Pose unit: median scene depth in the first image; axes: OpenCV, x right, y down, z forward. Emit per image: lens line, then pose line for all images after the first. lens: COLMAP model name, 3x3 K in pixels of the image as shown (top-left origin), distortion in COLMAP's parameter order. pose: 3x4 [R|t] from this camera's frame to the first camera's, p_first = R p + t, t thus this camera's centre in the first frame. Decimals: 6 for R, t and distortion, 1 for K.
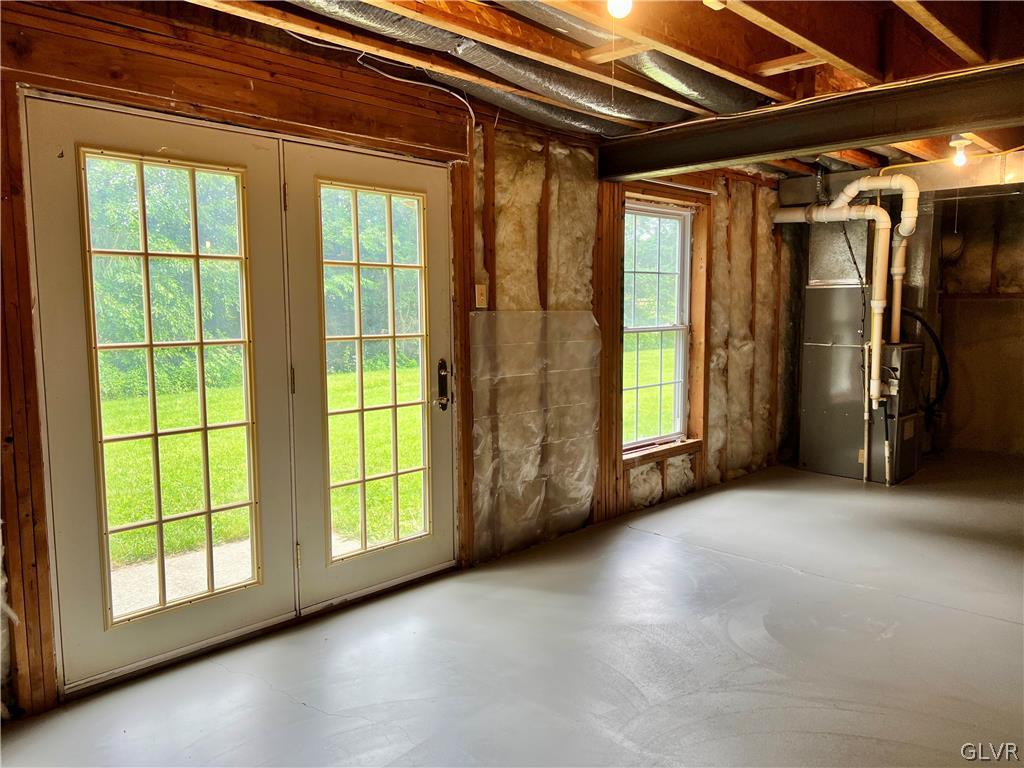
lens RADIAL K [[780.6, 0, 512.8], [0, 780.6, 386.8], [0, 0, 1]] dist [0.045931, -0.019726]
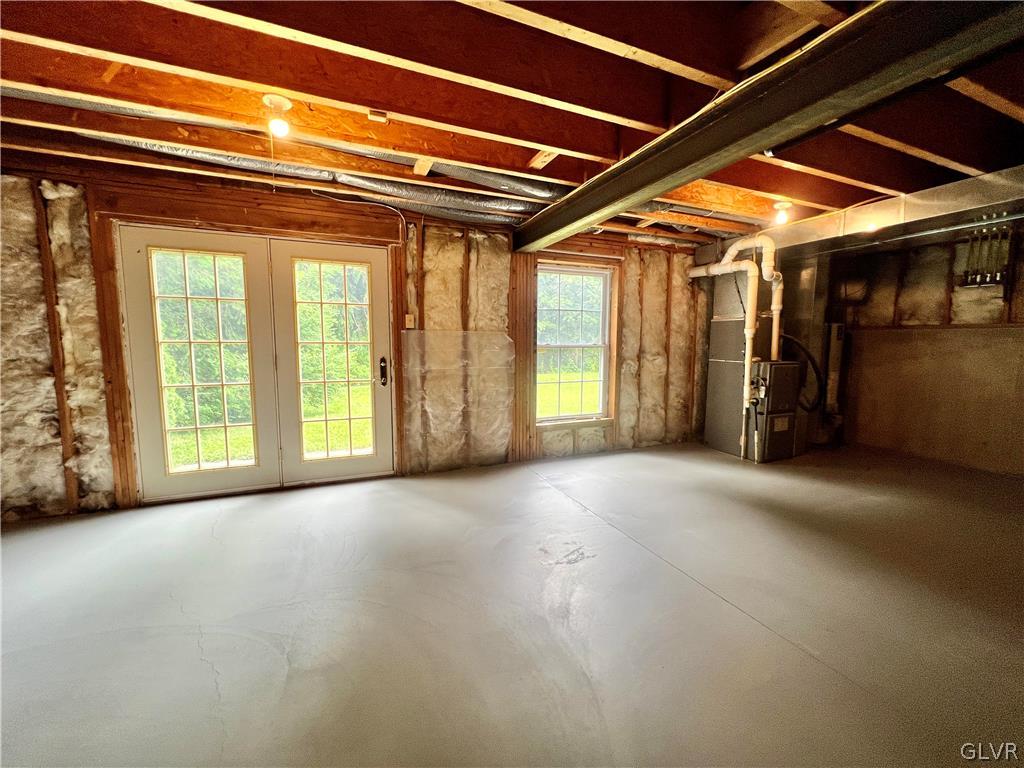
lens RADIAL K [[410.9, 0, 510.9], [0, 410.9, 383.2], [0, 0, 1]] dist [-0.000702, 0.000620]
pose [[0.916690, 0.047980, -0.396709, 0.461898], [-0.050355, 0.998722, 0.004434, 0.004880], [0.396414, 0.015912, 0.917934, 0.218225]]
